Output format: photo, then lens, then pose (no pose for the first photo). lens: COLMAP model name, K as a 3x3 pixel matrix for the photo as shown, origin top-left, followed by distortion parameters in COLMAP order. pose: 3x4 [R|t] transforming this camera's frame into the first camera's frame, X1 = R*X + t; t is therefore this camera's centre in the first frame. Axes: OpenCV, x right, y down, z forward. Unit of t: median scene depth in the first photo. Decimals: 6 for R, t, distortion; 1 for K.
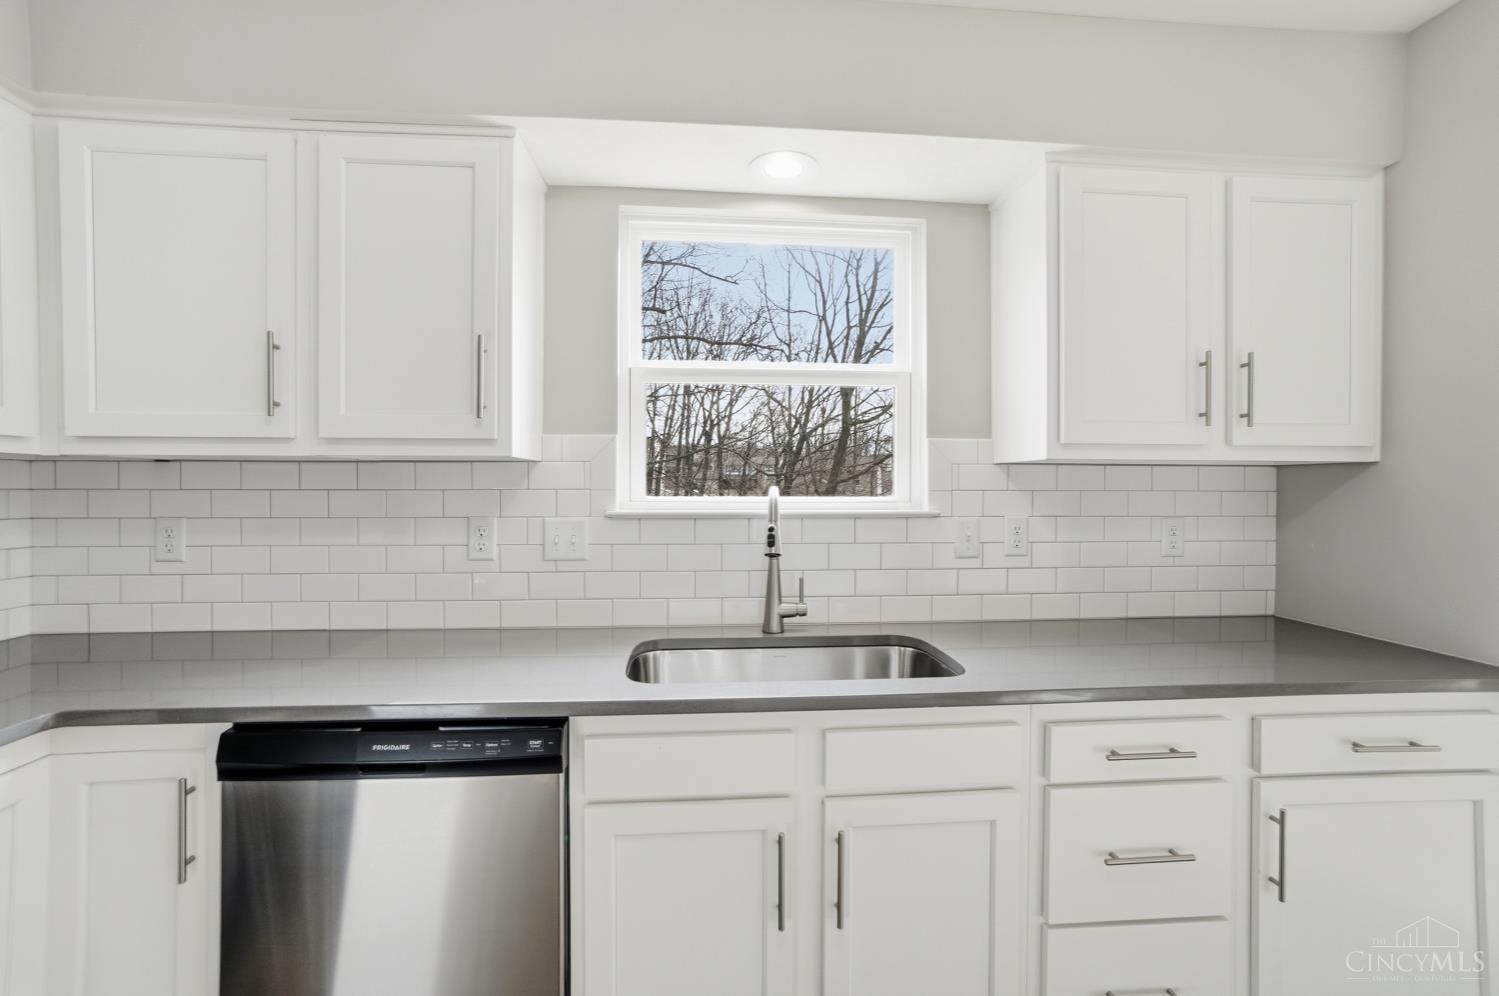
lens RADIAL K [[680.1, 0, 748.8], [0, 680.1, 498.7], [0, 0, 1]] dist [-0.030927, 0.000281]
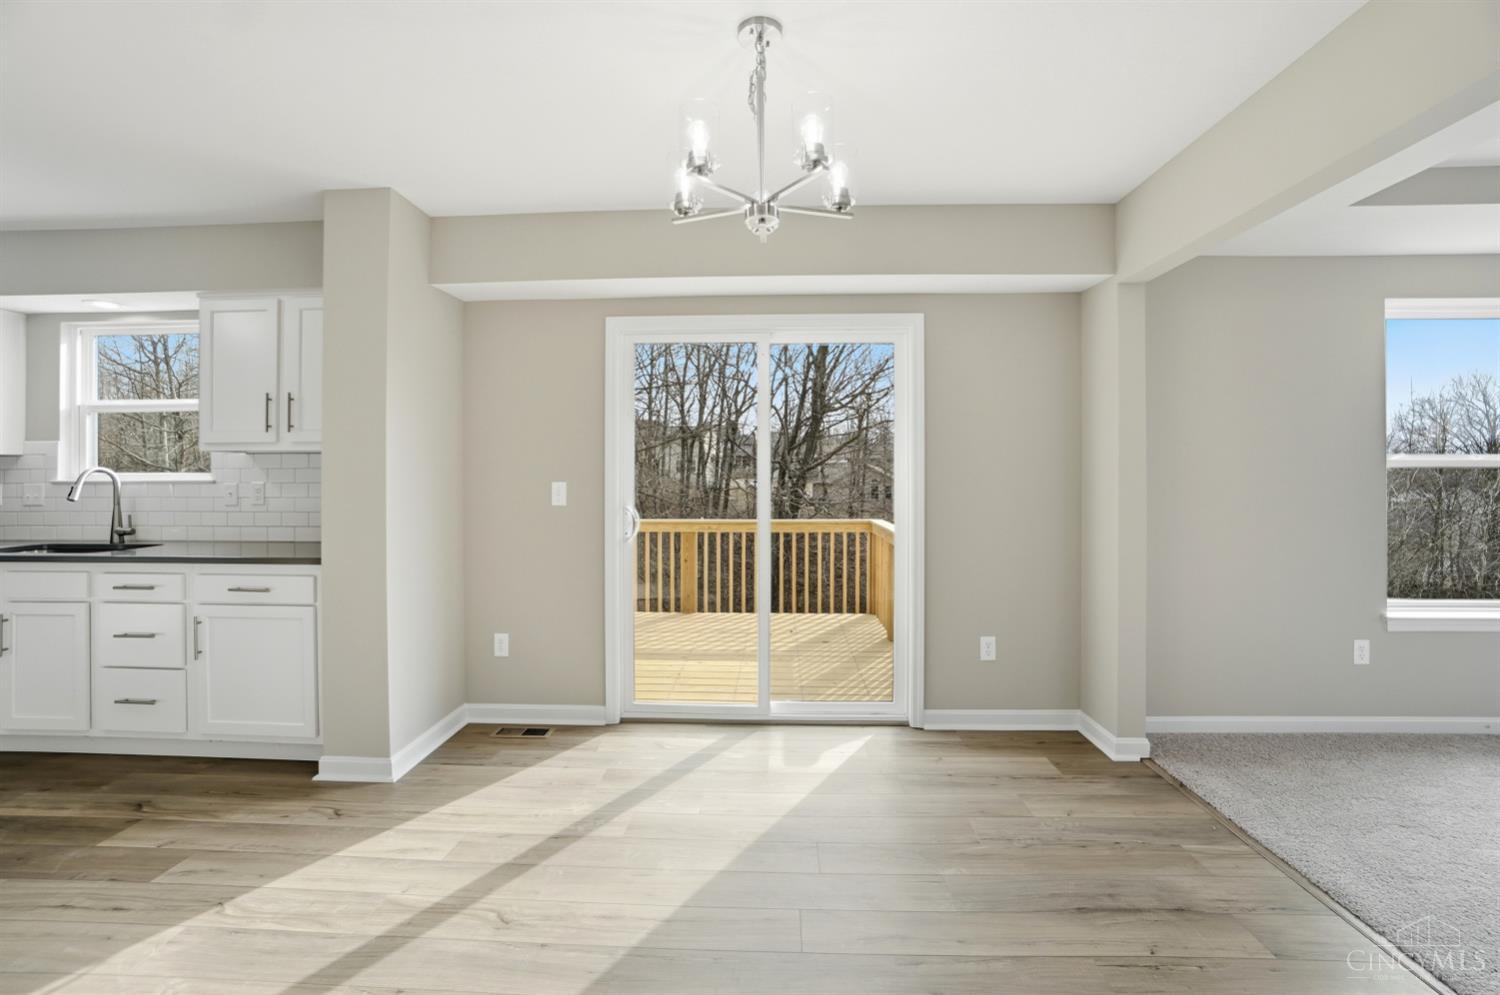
lens RADIAL K [[680.5, 0, 750.6], [0, 680.5, 493.2], [0, 0, 1]] dist [-0.030927, 0.000281]
pose [[0.990476, -0.002647, -0.137660, 2.068618], [0.004271, 0.999925, 0.011499, 0.041678], [0.137620, -0.011977, 0.990413, -0.614122]]
